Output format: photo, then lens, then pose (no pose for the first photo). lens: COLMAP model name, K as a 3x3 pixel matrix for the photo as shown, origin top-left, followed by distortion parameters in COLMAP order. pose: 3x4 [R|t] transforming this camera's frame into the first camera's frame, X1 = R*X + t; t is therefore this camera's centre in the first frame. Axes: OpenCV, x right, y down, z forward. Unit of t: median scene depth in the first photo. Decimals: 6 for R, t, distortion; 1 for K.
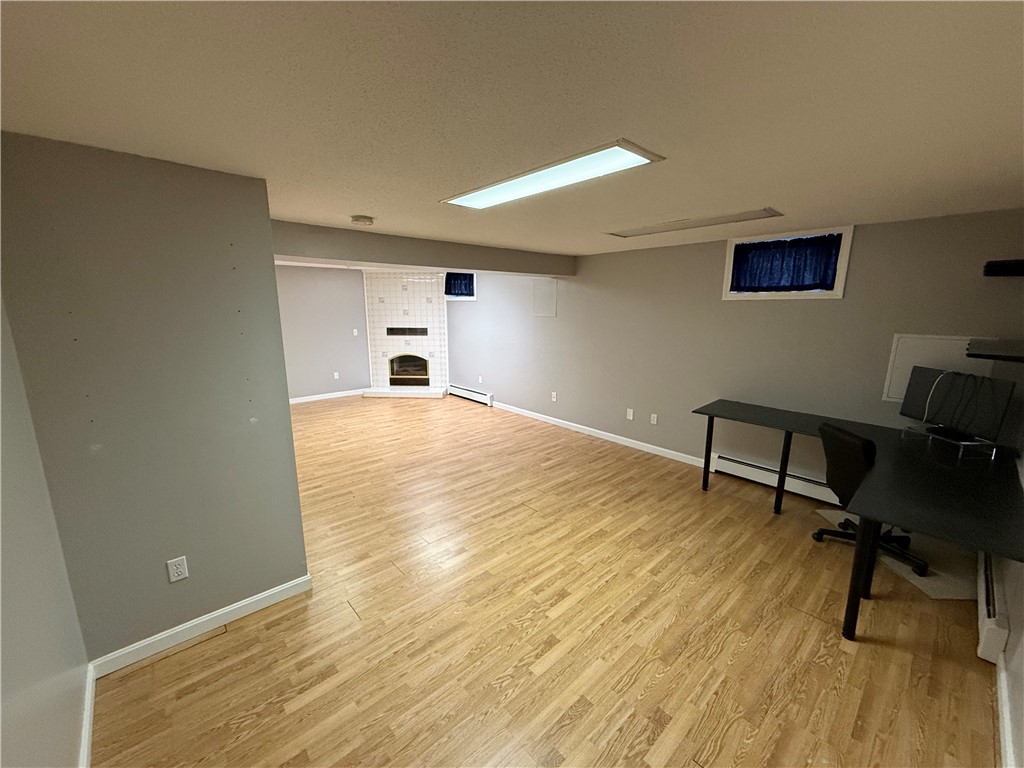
lens RADIAL K [[408.1, 0, 513.2], [0, 408.1, 386.8], [0, 0, 1]] dist [0.000834, 0.000049]
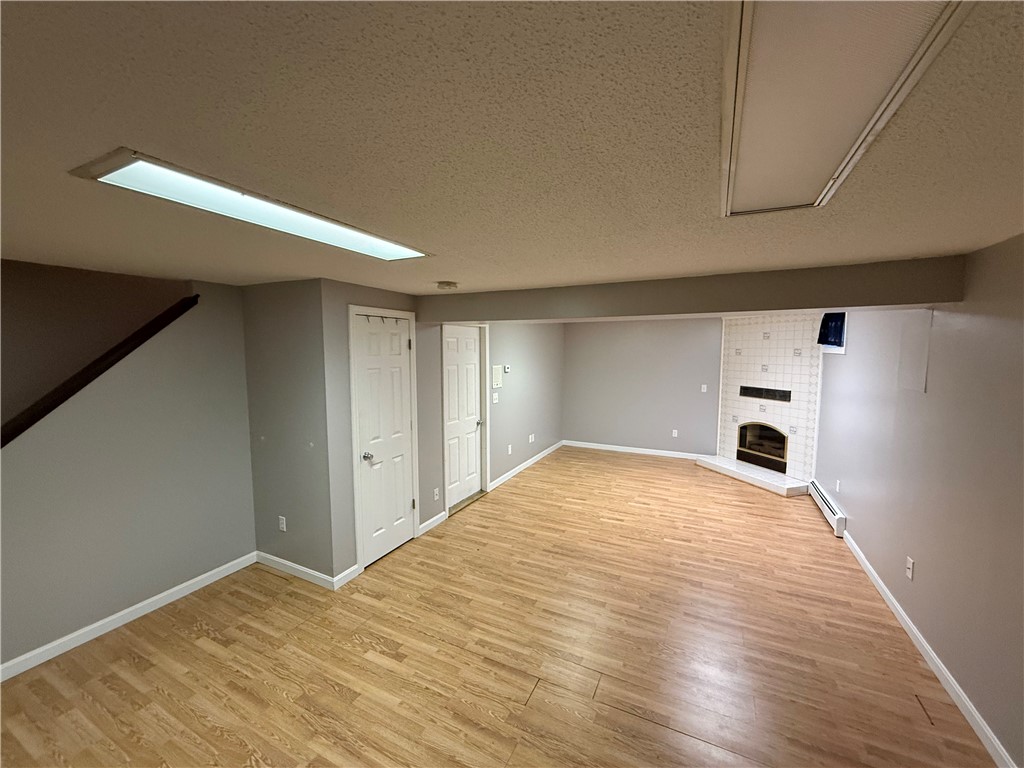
lens RADIAL K [[408.1, 0, 511.6], [0, 408.1, 384.1], [0, 0, 1]] dist [0.000834, 0.000049]
pose [[0.366702, 0.076317, -0.927203, 0.345581], [-0.183627, 0.982961, 0.008283, -0.098606], [0.912037, 0.167222, 0.374467, 0.401607]]
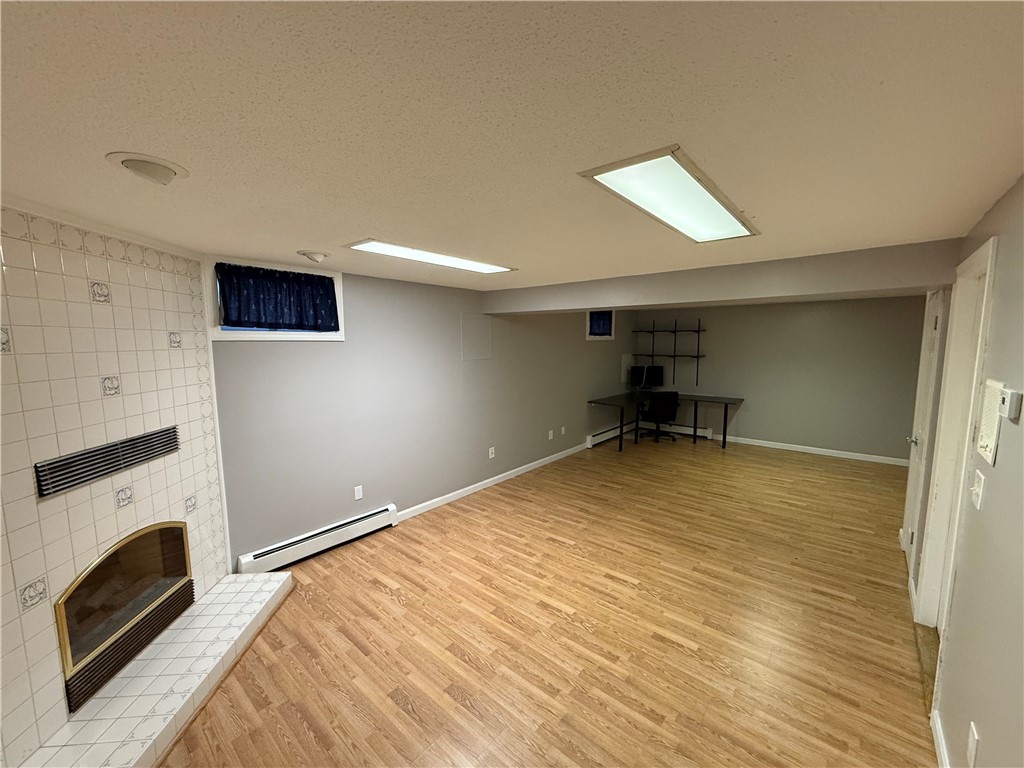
lens RADIAL K [[408.1, 0, 512.8], [0, 408.1, 386.1], [0, 0, 1]] dist [0.000834, 0.000049]
pose [[-0.129361, -0.112039, 0.985248, -0.731549], [0.201352, 0.969928, 0.136734, -0.218913], [-0.970939, 0.216070, -0.102911, 1.028123]]
